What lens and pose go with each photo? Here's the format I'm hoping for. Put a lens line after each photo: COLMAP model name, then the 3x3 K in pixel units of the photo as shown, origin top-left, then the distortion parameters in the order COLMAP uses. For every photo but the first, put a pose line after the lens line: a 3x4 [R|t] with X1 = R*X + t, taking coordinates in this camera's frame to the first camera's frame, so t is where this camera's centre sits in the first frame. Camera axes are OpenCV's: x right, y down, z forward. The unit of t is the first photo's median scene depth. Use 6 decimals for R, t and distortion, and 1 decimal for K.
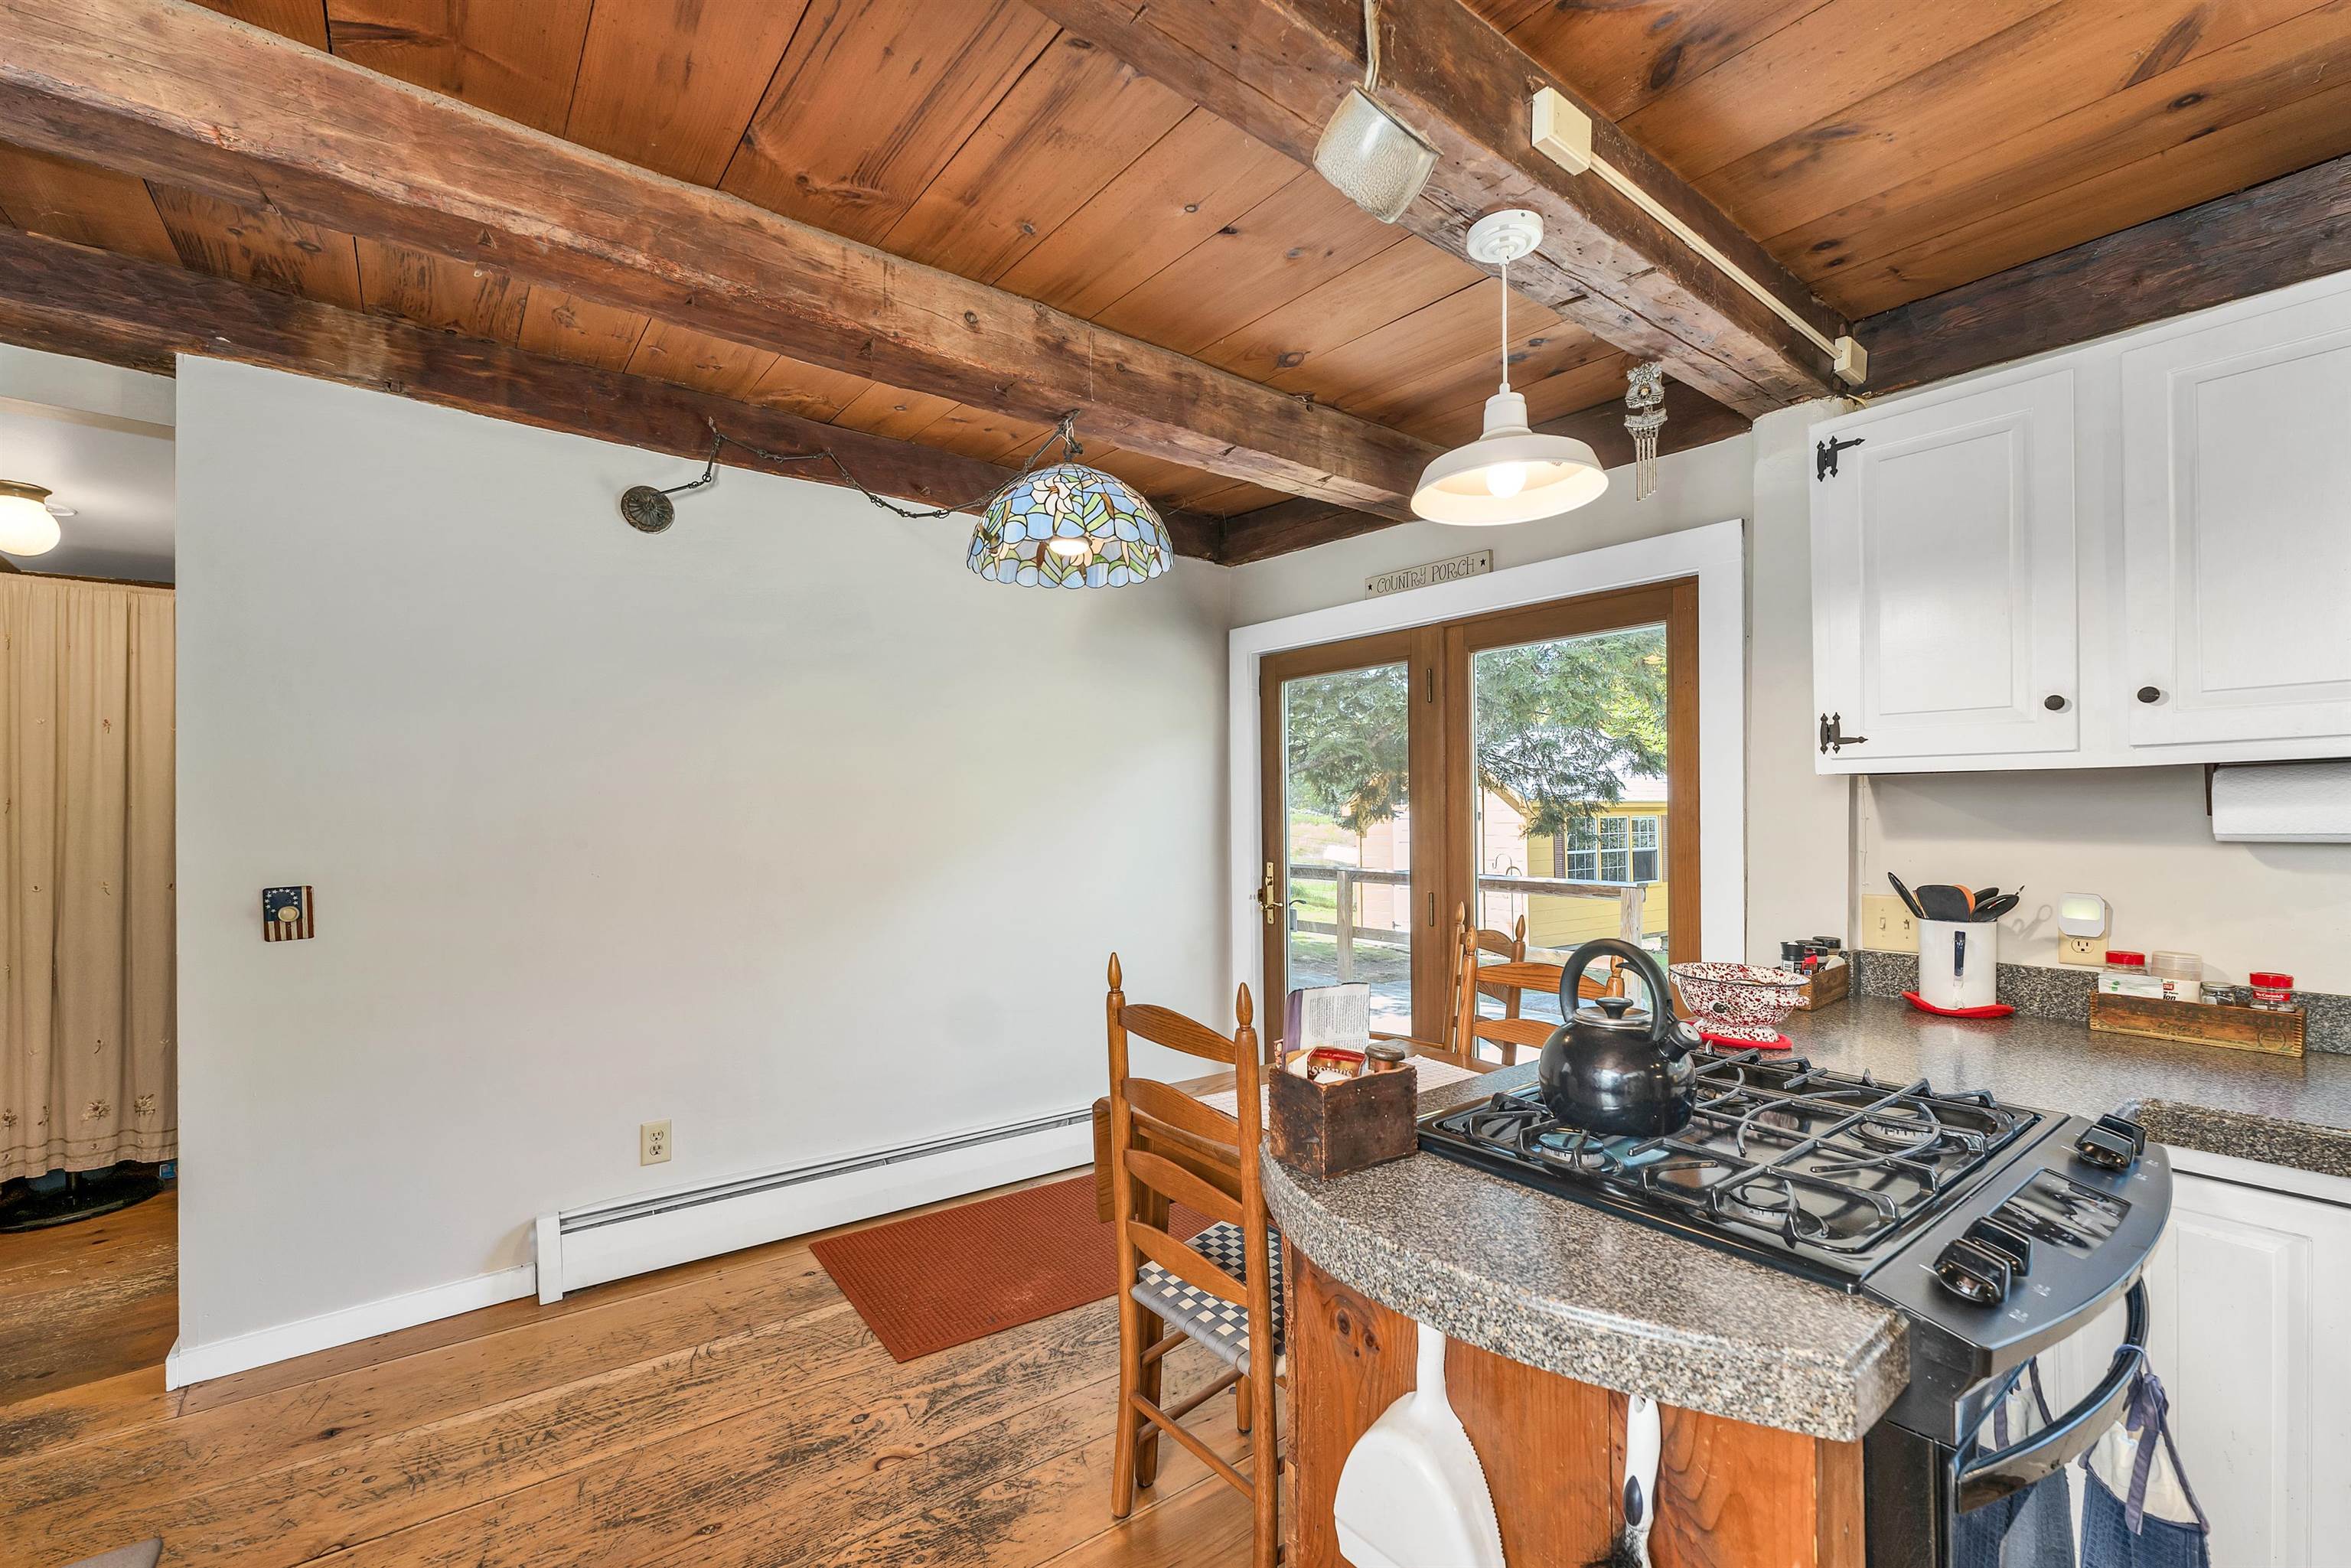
lens RADIAL K [[993.2, 0, 1182.3], [0, 993.2, 800.7], [0, 0, 1]] dist [0.004533, -0.001455]
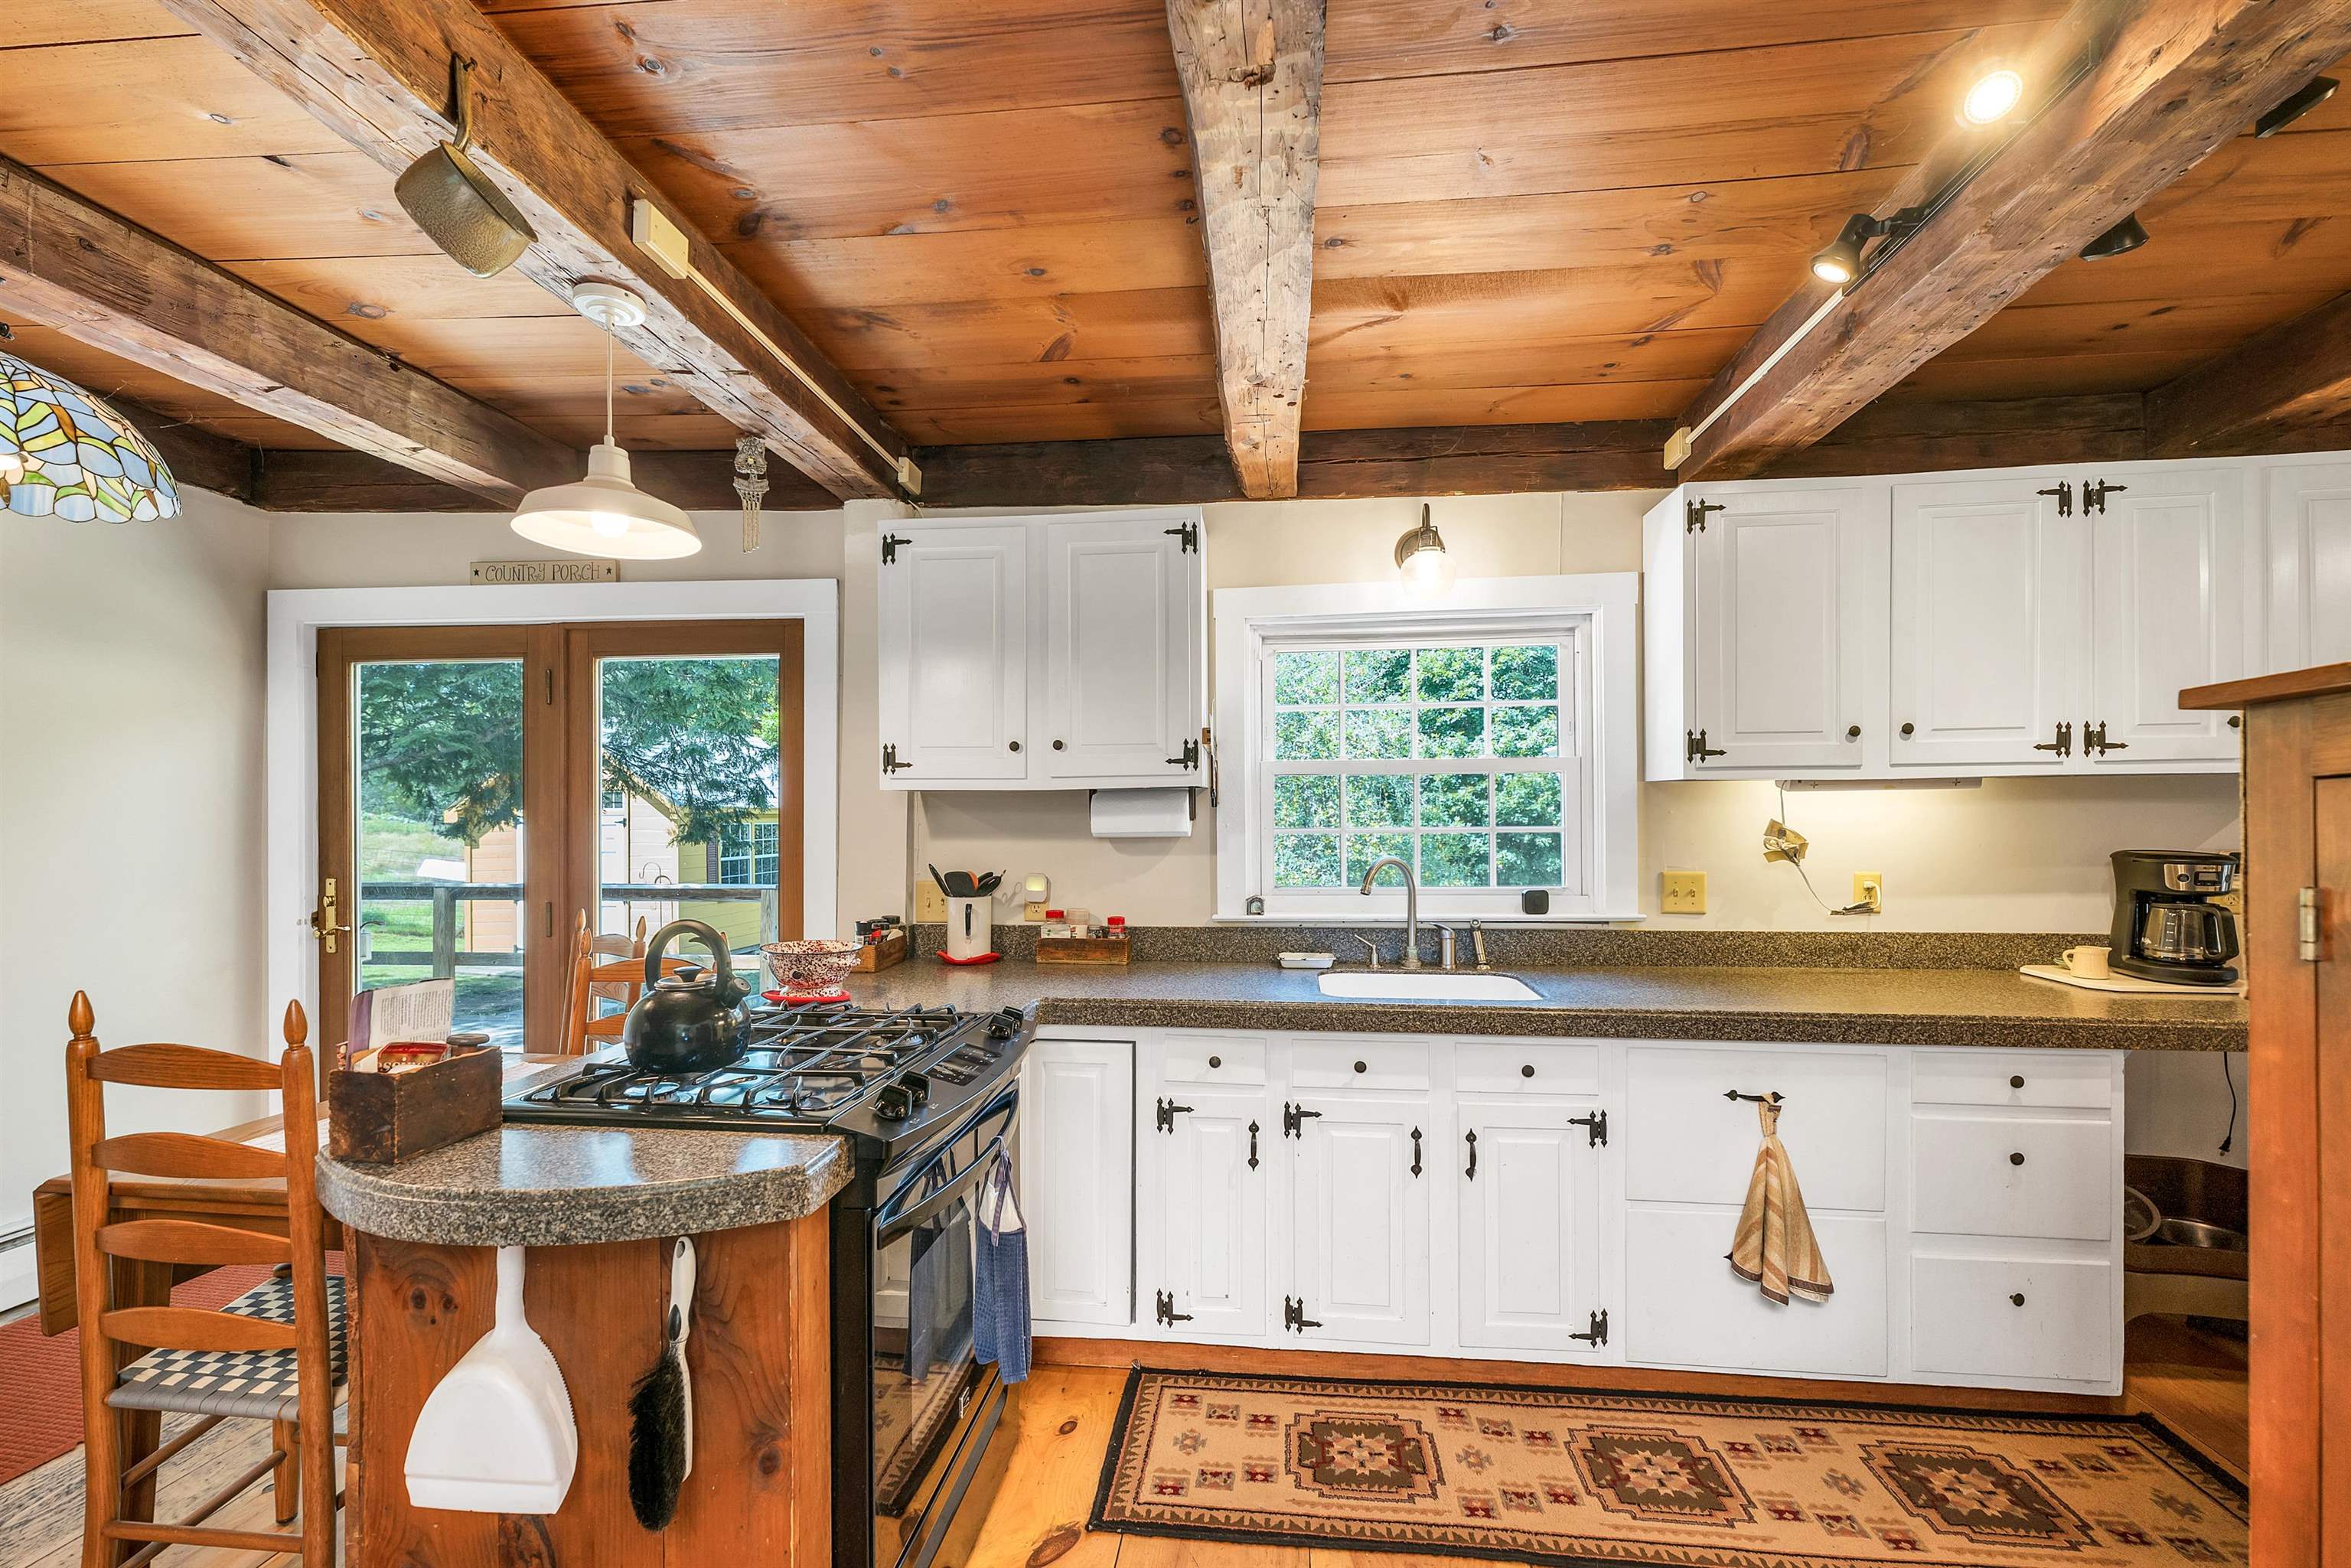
lens RADIAL K [[993.2, 0, 1166.9], [0, 993.2, 813.2], [0, 0, 1]] dist [0.004533, -0.001455]
pose [[0.706272, 0.006053, 0.707915, -0.018937], [-0.010565, 0.999942, 0.001990, -0.002889], [-0.707862, -0.008884, 0.706295, -0.200919]]
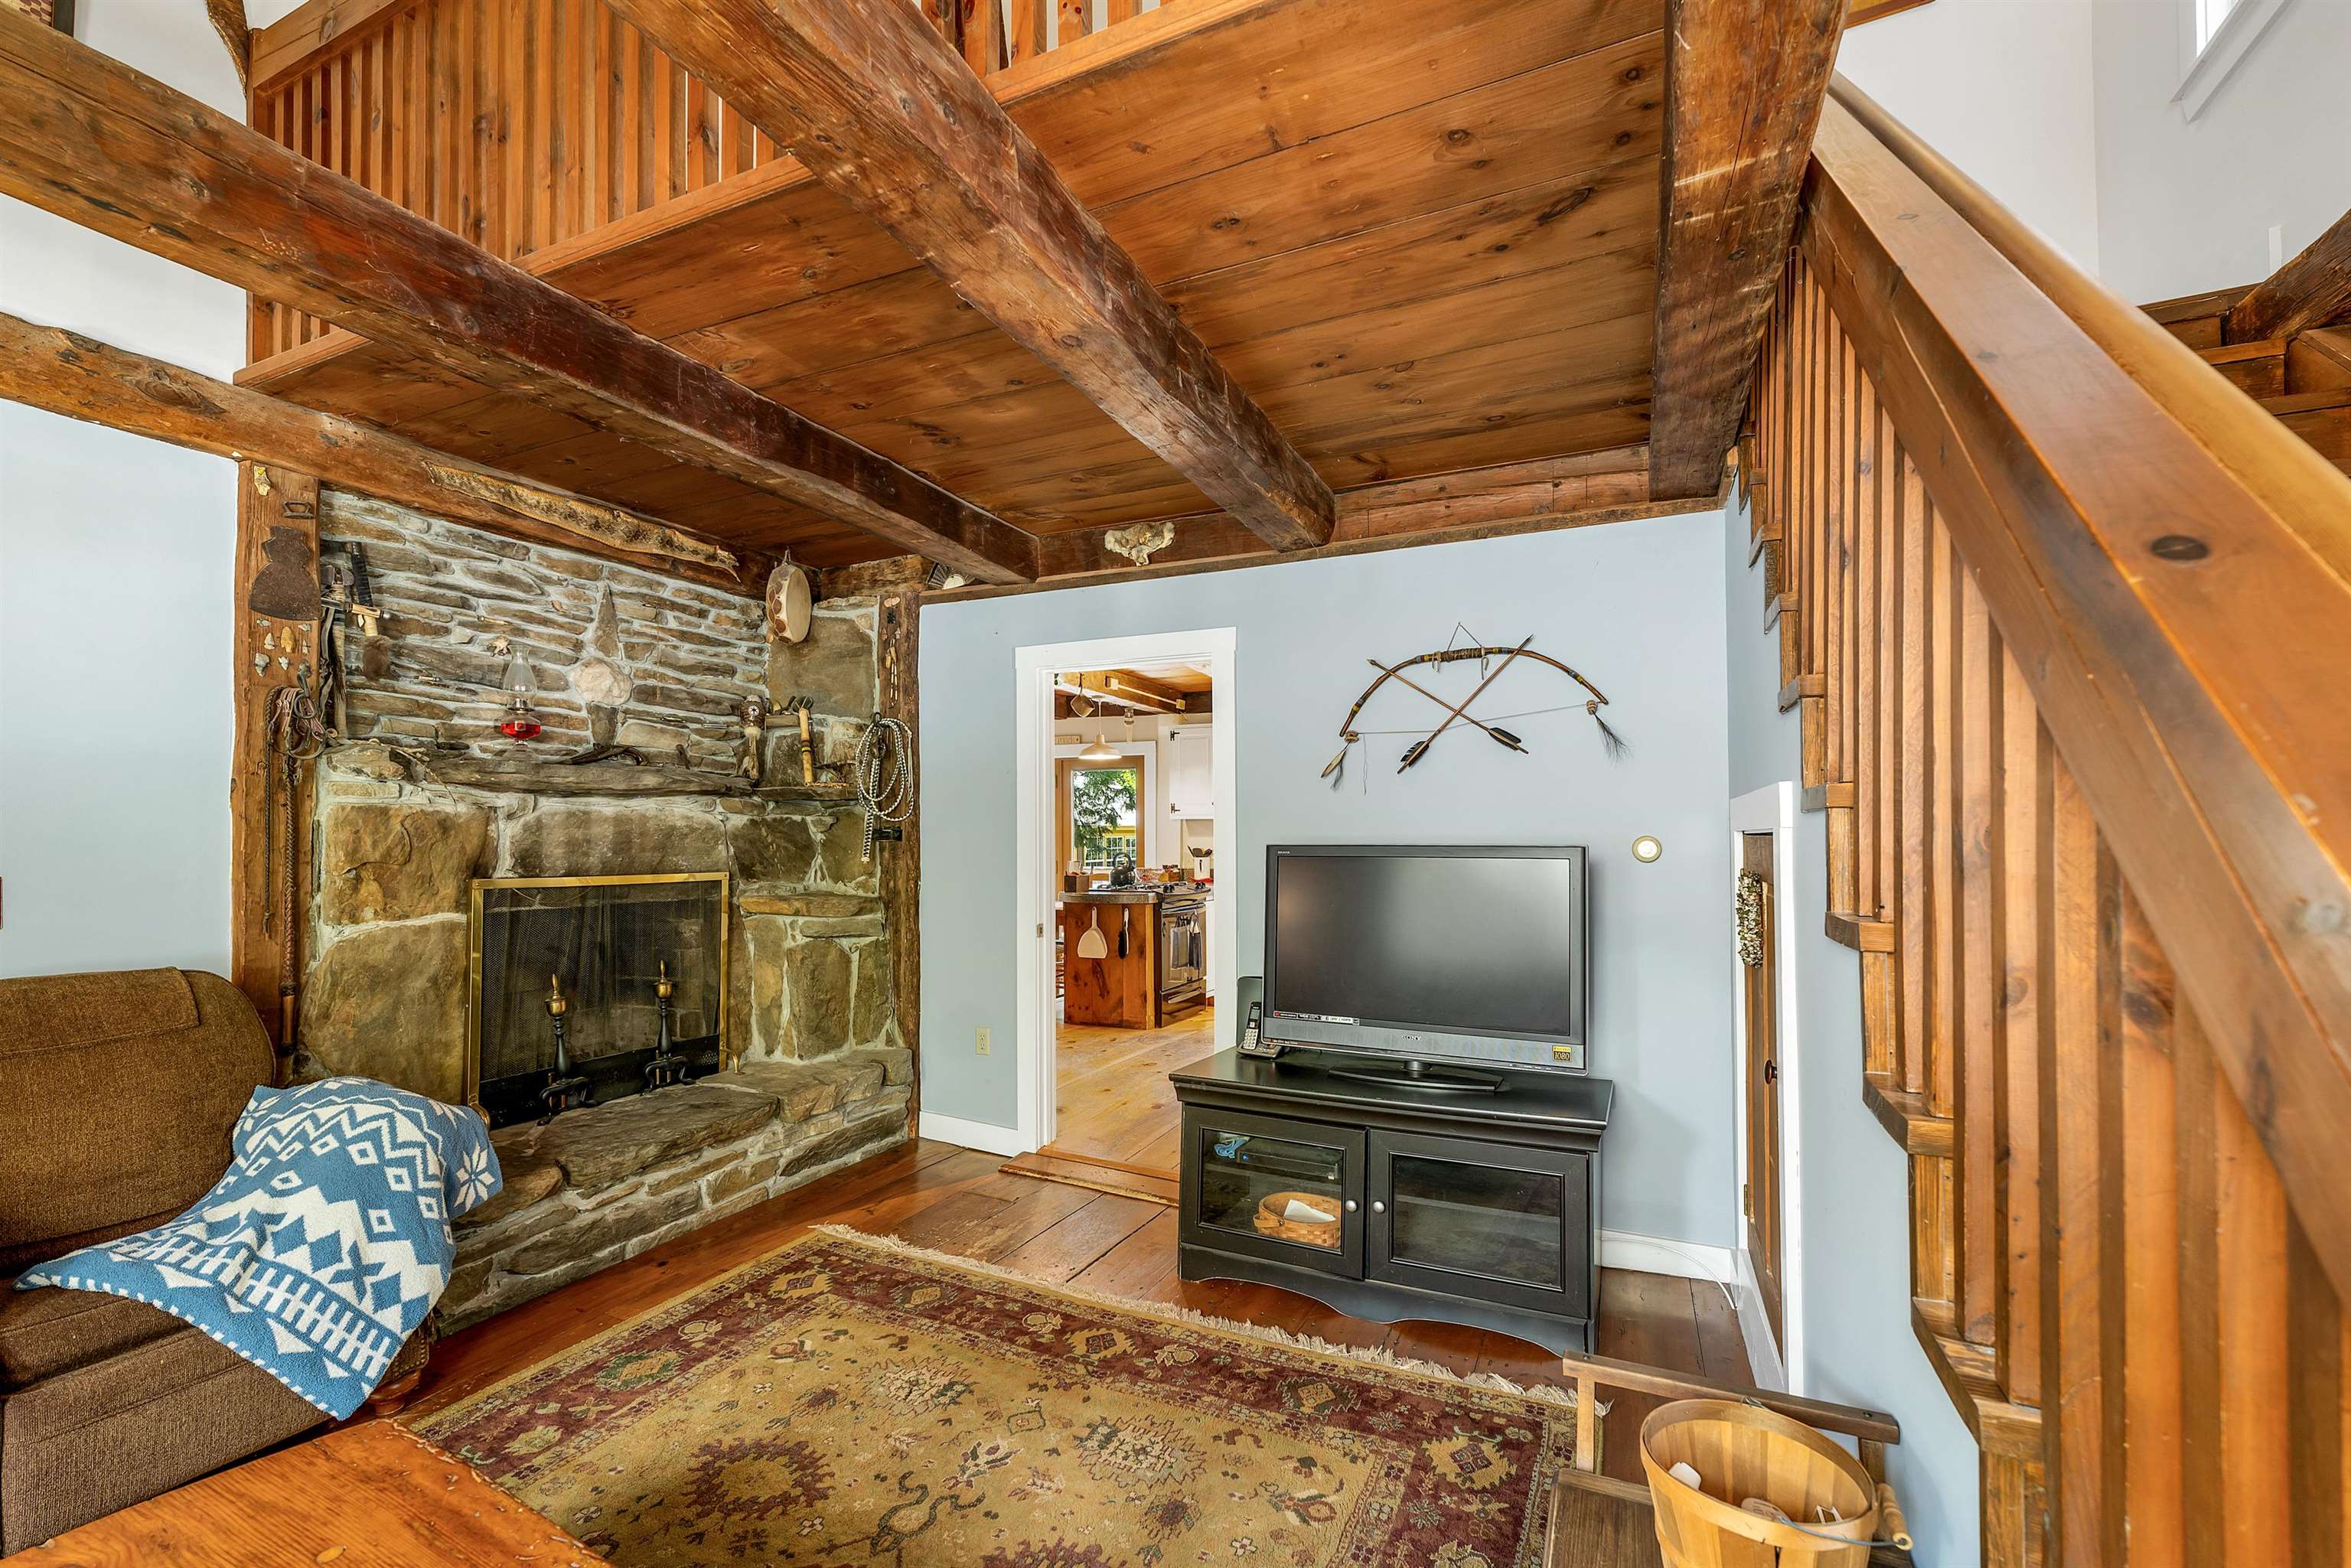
lens RADIAL K [[993.2, 0, 1155.1], [0, 993.2, 818.8], [0, 0, 1]] dist [0.004533, -0.001455]
pose [[0.898282, 0.008802, 0.439332, -1.151251], [-0.006068, 0.999953, -0.007626, 0.000323], [-0.439378, 0.004184, 0.898293, -2.540564]]
